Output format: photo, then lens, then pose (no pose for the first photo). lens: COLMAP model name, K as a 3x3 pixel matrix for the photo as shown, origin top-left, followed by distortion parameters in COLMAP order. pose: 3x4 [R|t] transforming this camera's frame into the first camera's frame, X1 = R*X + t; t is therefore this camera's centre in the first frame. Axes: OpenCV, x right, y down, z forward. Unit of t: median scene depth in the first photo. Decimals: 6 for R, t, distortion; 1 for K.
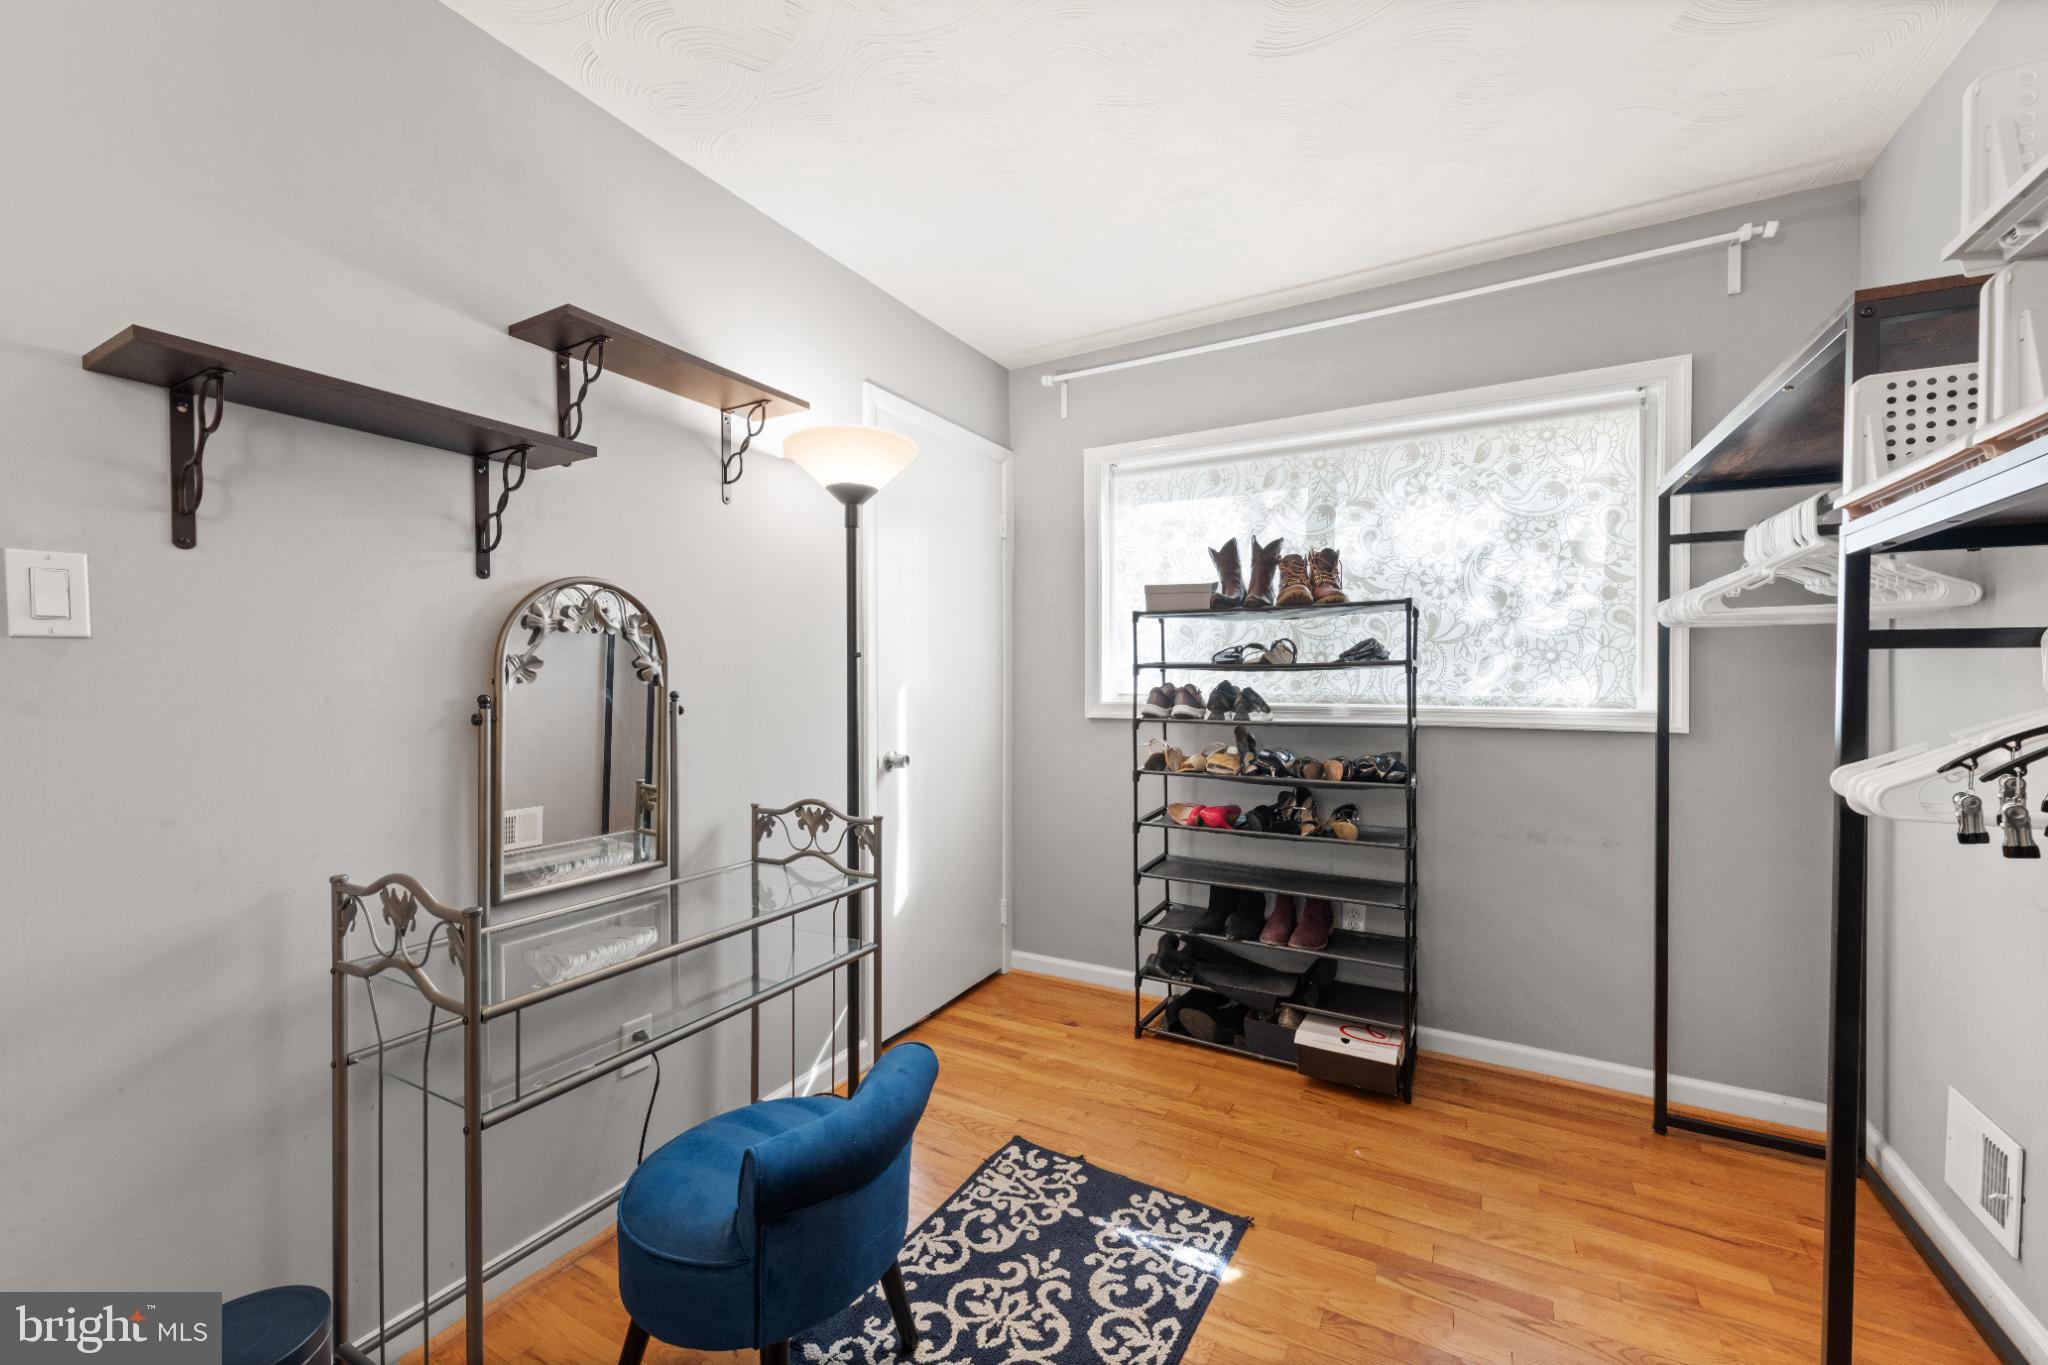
lens RADIAL K [[803.9, 0, 1052.4], [0, 803.9, 674.9], [0, 0, 1]] dist [0.000555, -0.000230]
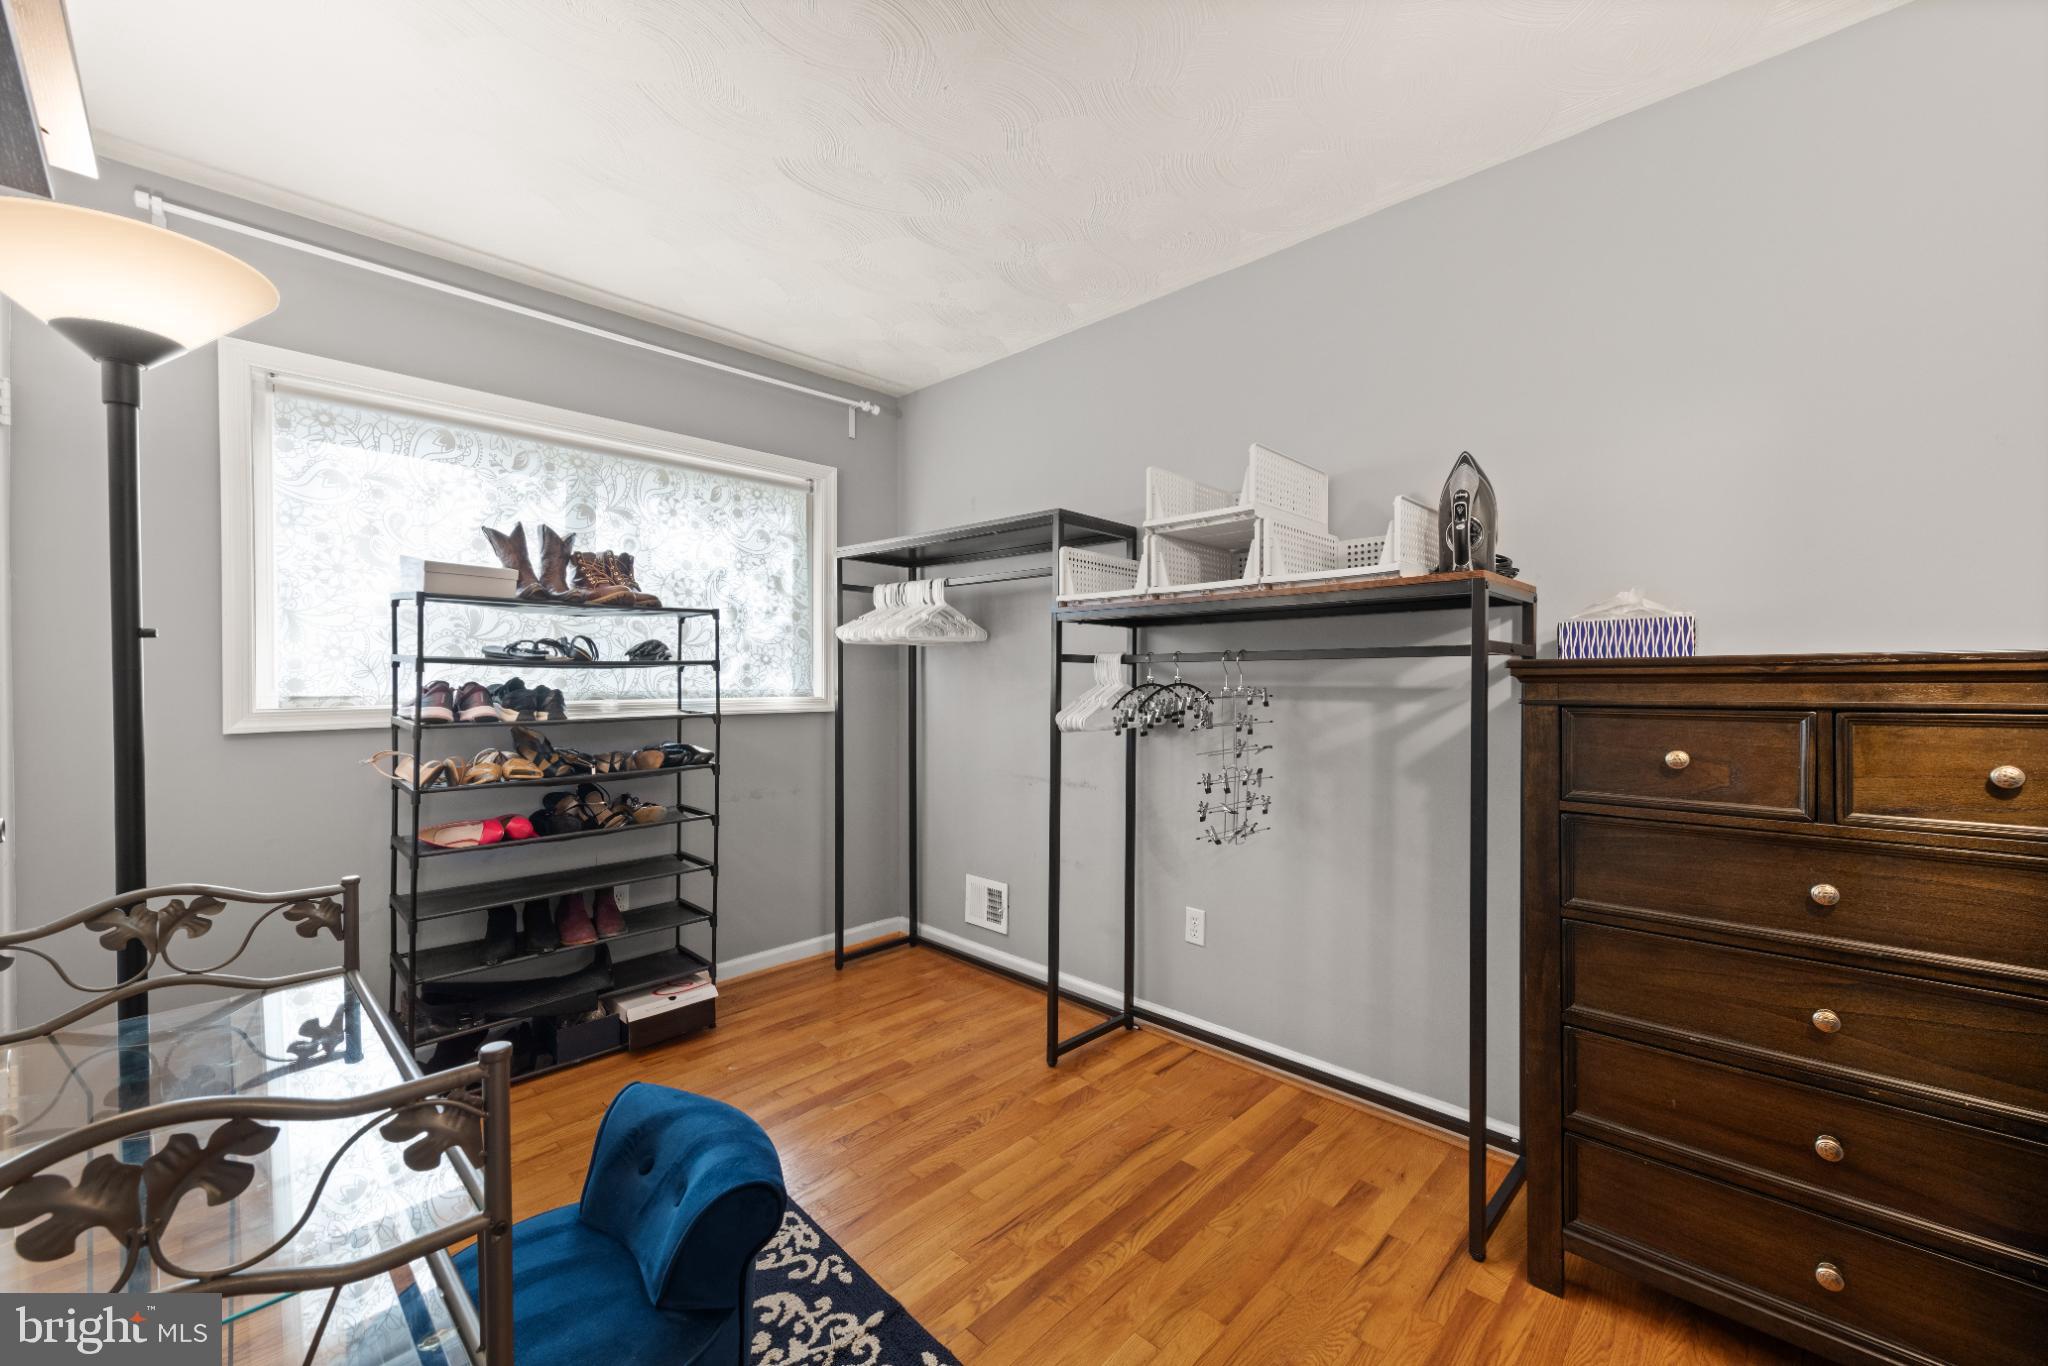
lens RADIAL K [[803.9, 0, 1052.4], [0, 803.9, 675.4], [0, 0, 1]] dist [0.000555, -0.000230]
pose [[0.231657, 0.002520, 0.972794, -0.570040], [-0.003425, 0.999993, -0.001775, 0.004335], [-0.972792, -0.002920, 0.231664, 0.212081]]
